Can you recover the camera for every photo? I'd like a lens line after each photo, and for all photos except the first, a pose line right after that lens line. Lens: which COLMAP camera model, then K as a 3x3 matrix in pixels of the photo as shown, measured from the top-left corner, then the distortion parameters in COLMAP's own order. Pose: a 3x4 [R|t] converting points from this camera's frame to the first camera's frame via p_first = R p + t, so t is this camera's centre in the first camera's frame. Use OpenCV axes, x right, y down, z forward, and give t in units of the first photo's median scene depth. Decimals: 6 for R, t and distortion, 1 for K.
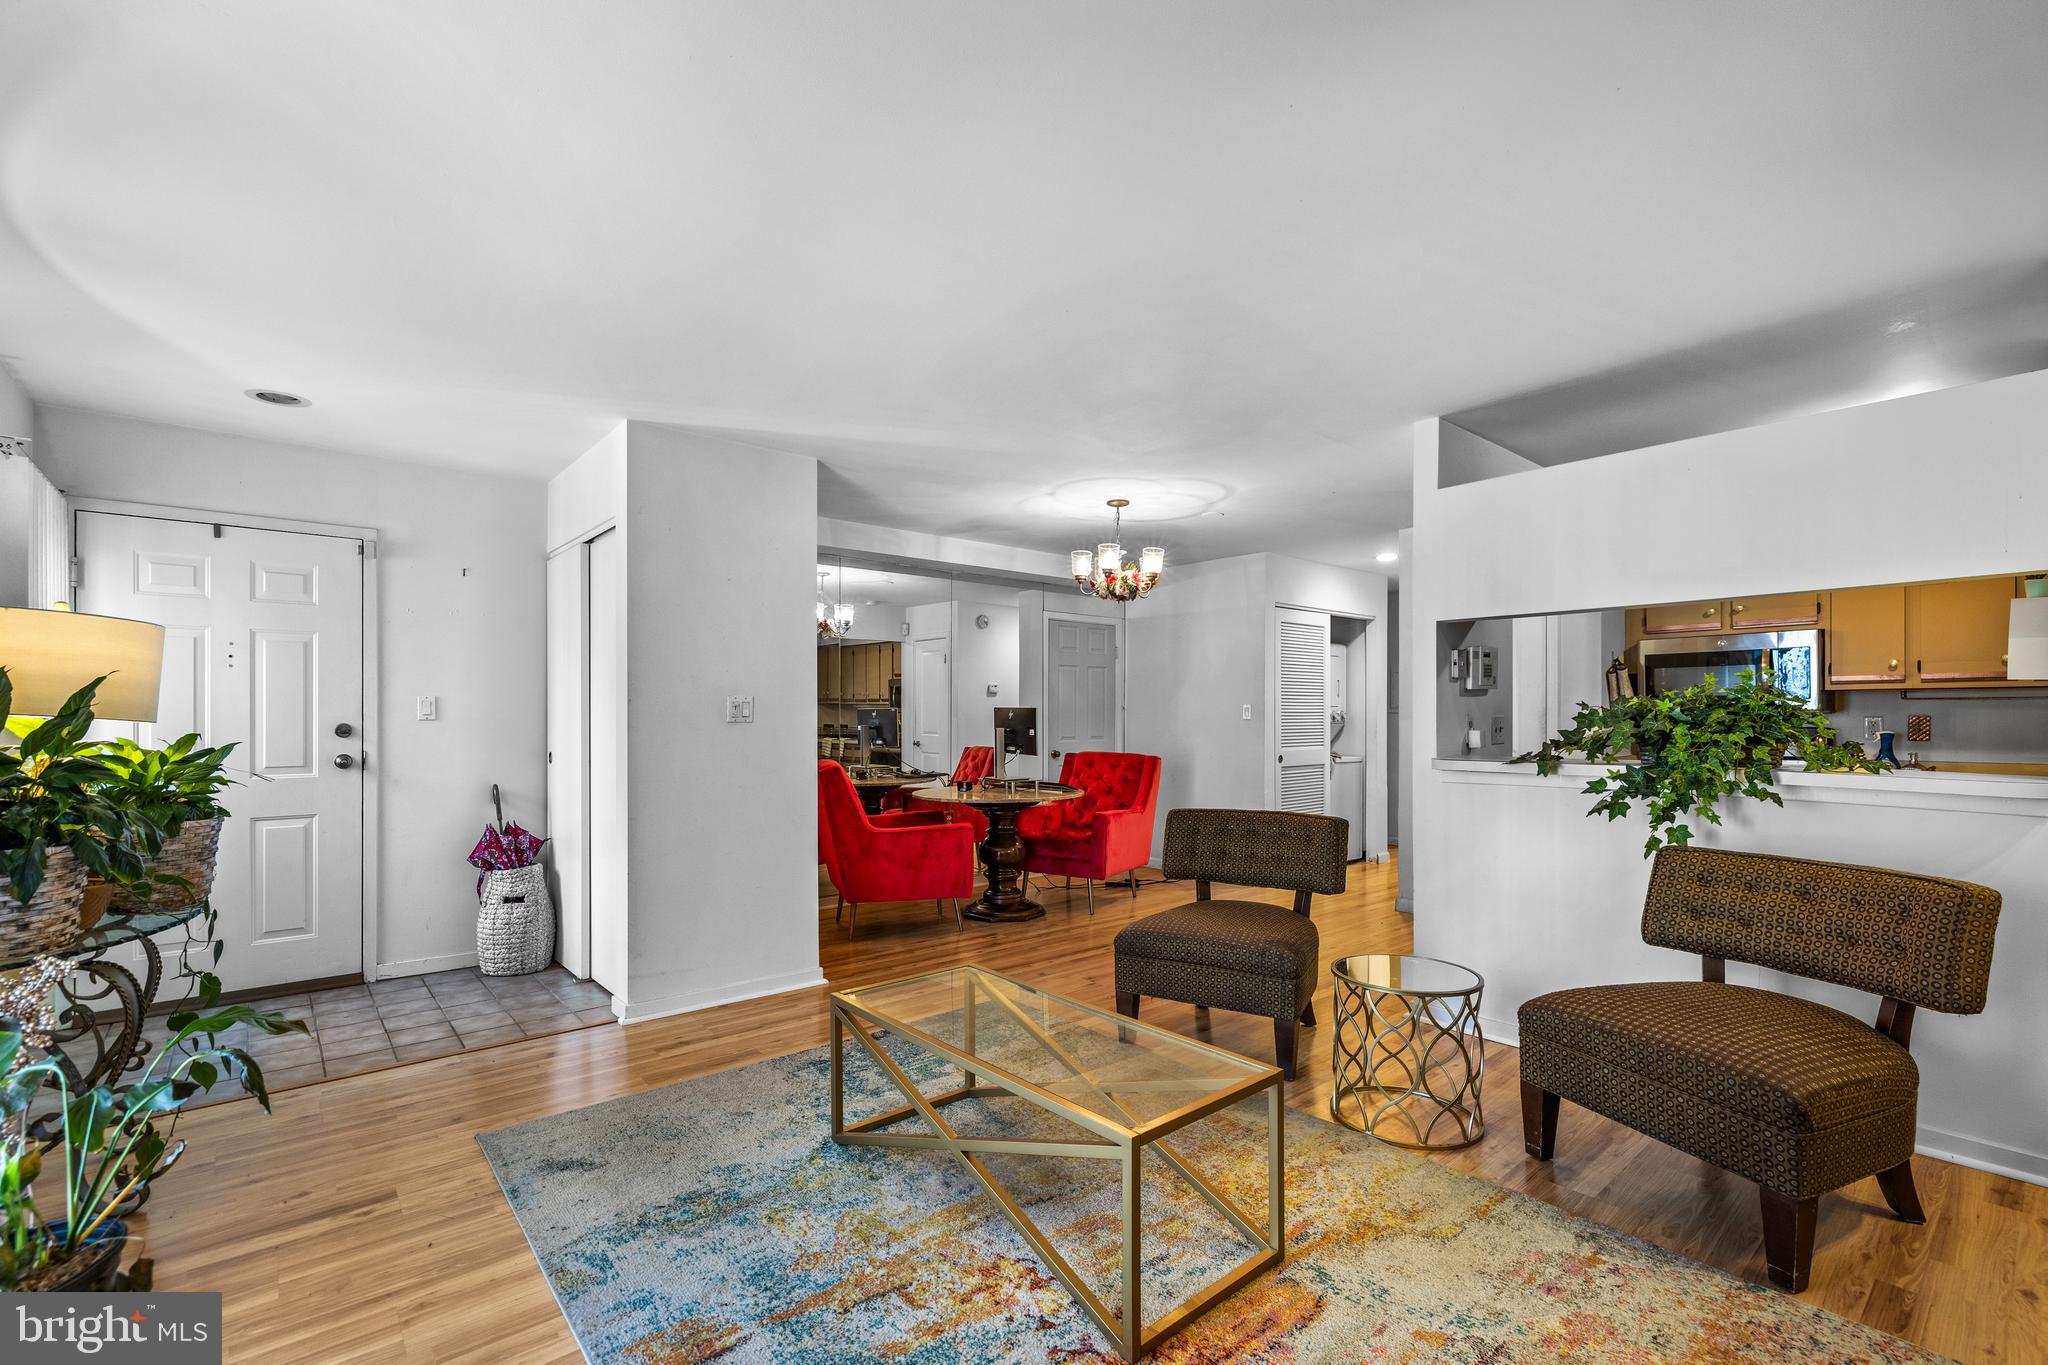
lens RADIAL K [[879.0, 0, 1024.4], [0, 879.0, 698.7], [0, 0, 1]] dist [-0.001041, 0.000127]
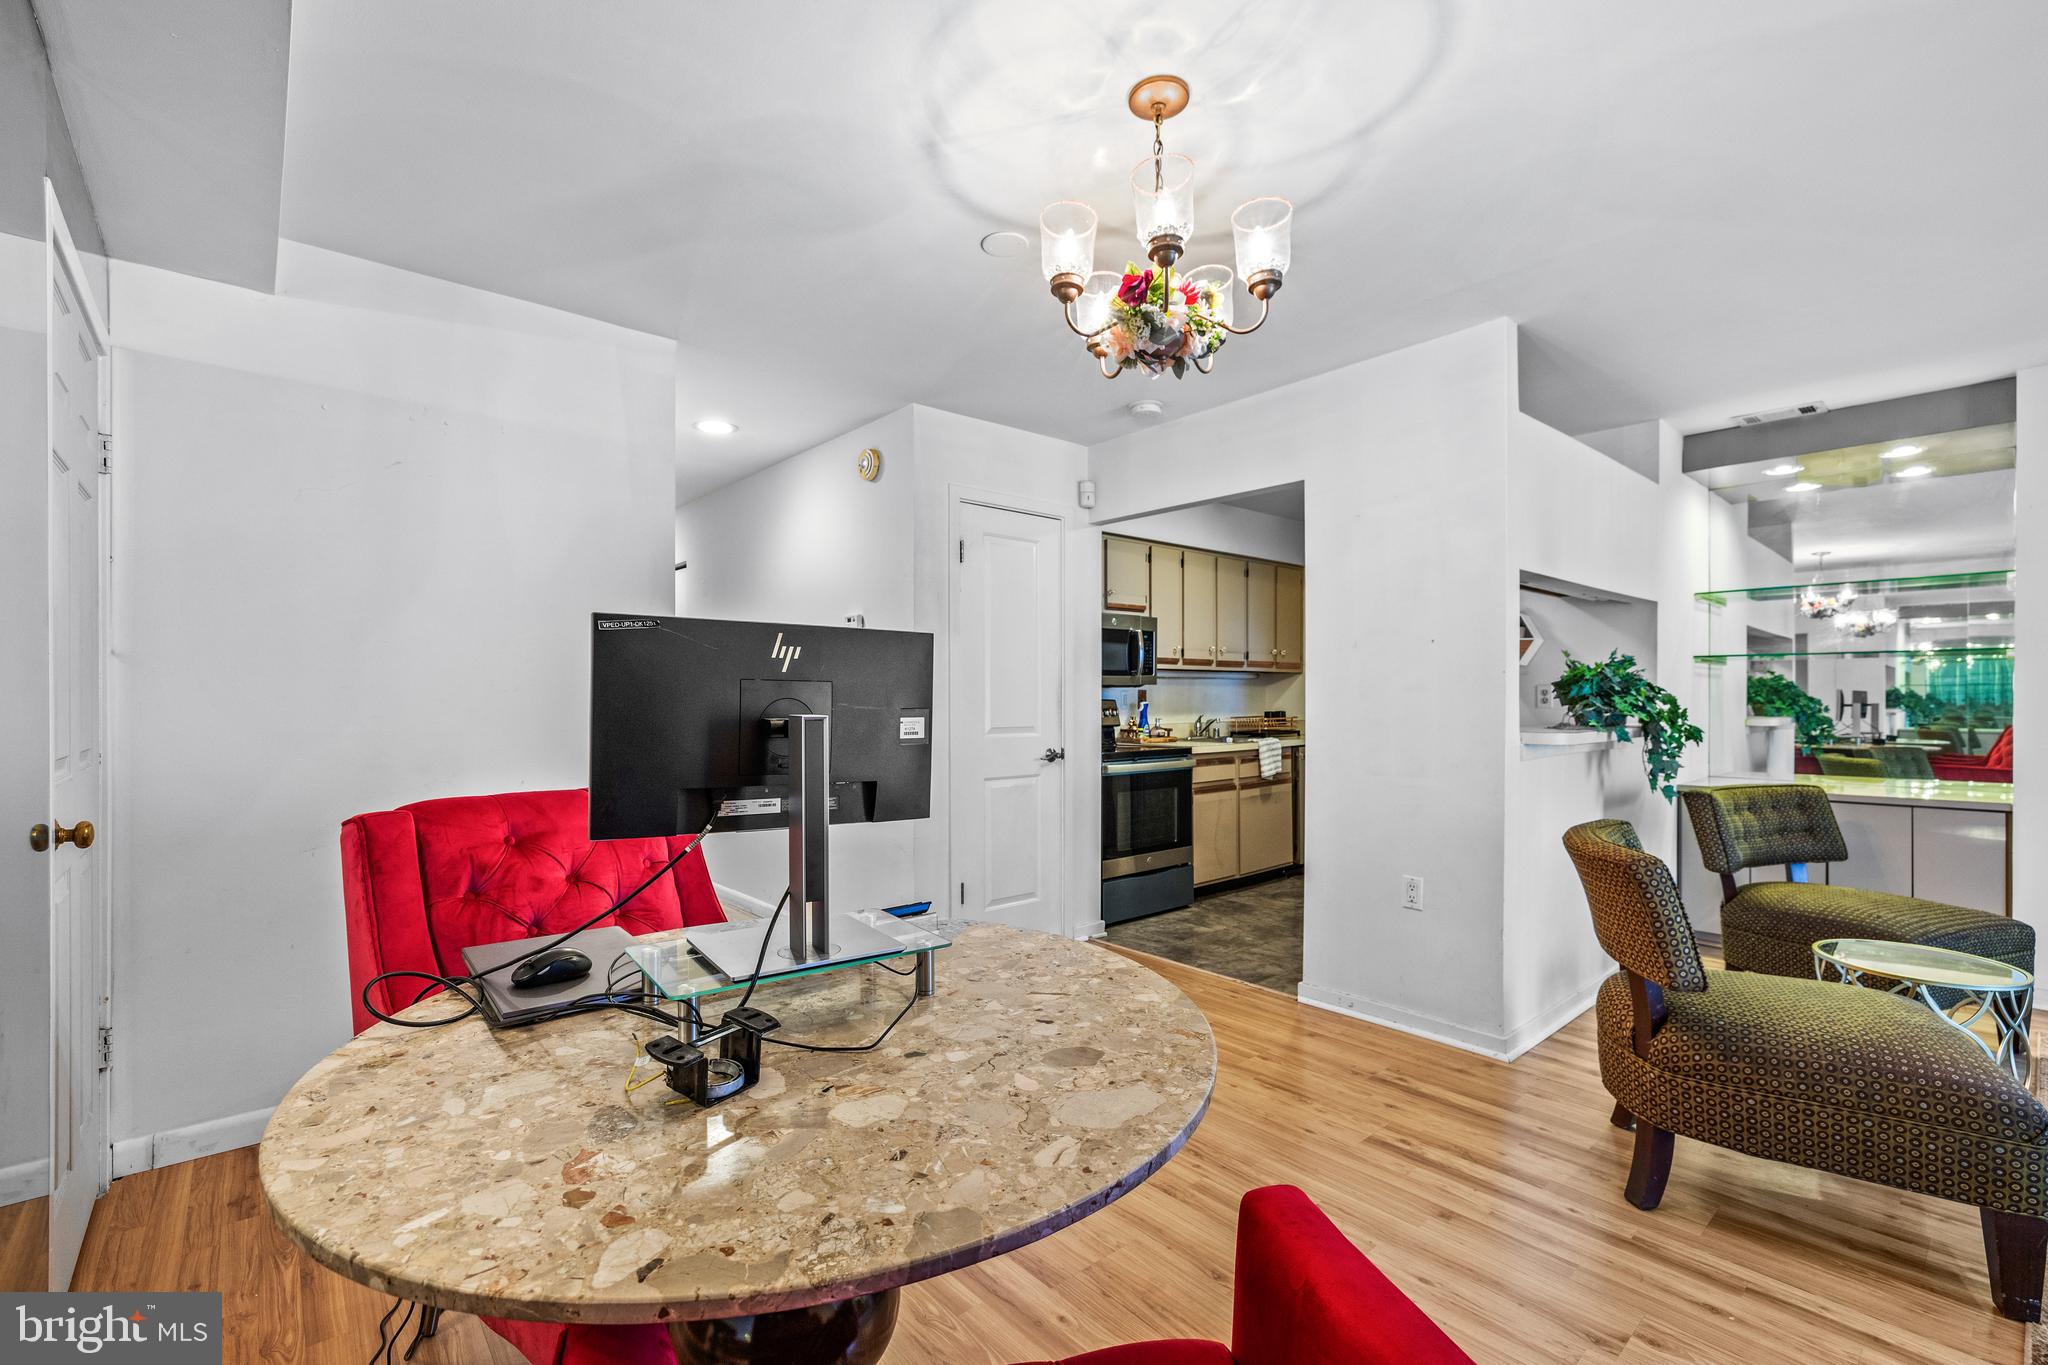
lens RADIAL K [[879.0, 0, 1008.5], [0, 879.0, 694.9], [0, 0, 1]] dist [-0.001041, 0.000127]
pose [[0.007891, 0.004257, 0.999960, -0.317467], [-0.018806, 0.999815, -0.004108, 0.038394], [-0.999792, -0.018773, 0.007970, 1.274224]]
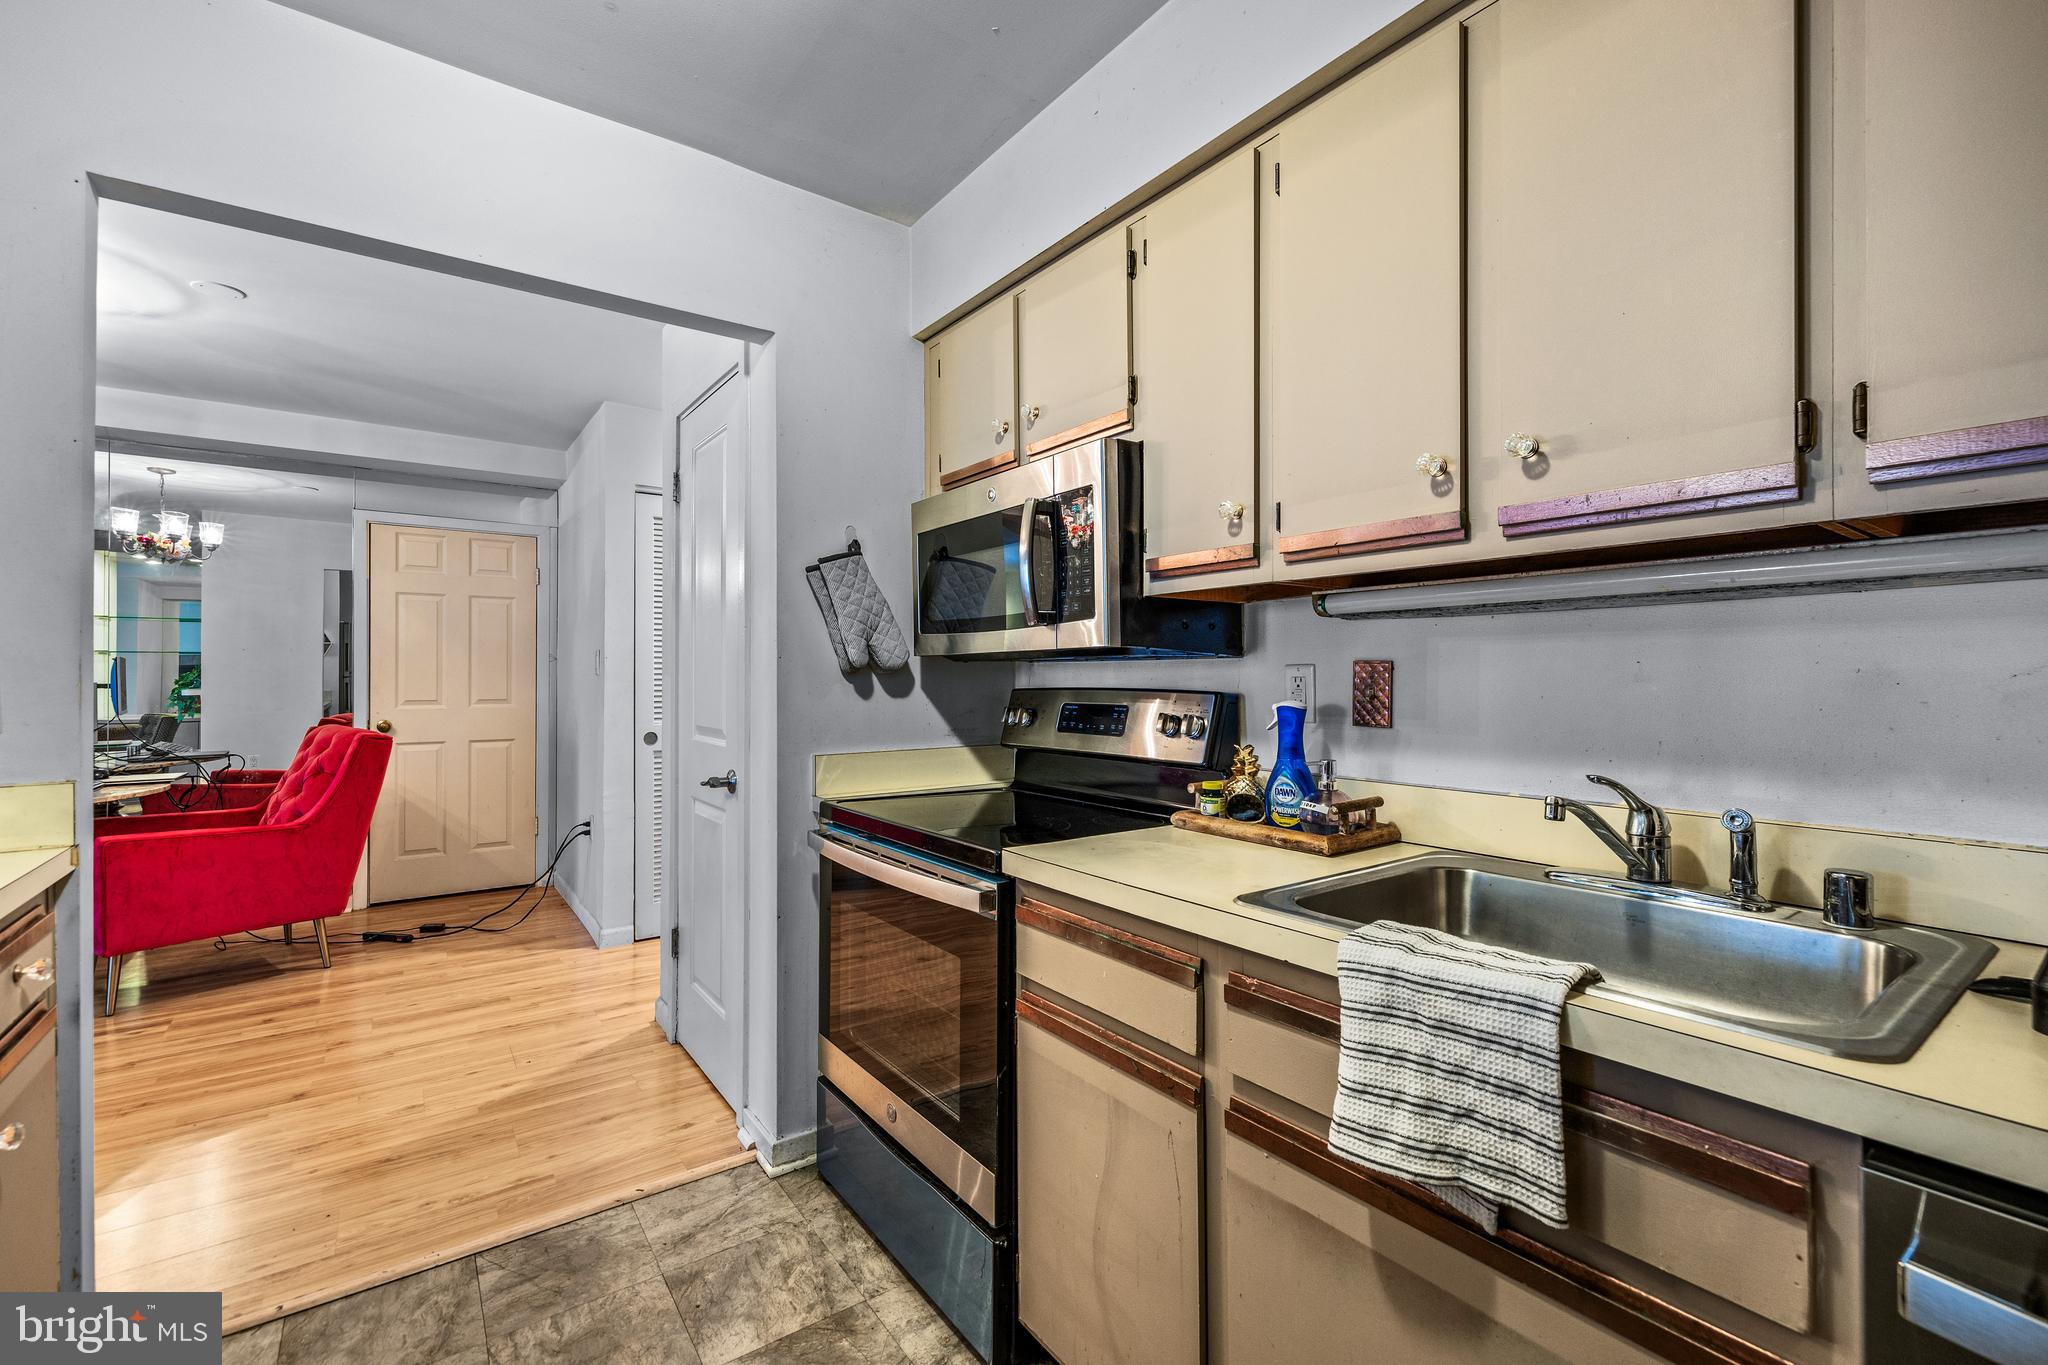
lens RADIAL K [[879.0, 0, 1013.0], [0, 879.0, 672.2], [0, 0, 1]] dist [-0.001041, 0.000127]
pose [[0.996021, 0.000880, -0.089111, 0.959336], [0.000511, 0.999878, 0.015589, 0.019664], [0.089114, -0.015572, 0.995900, 0.654858]]
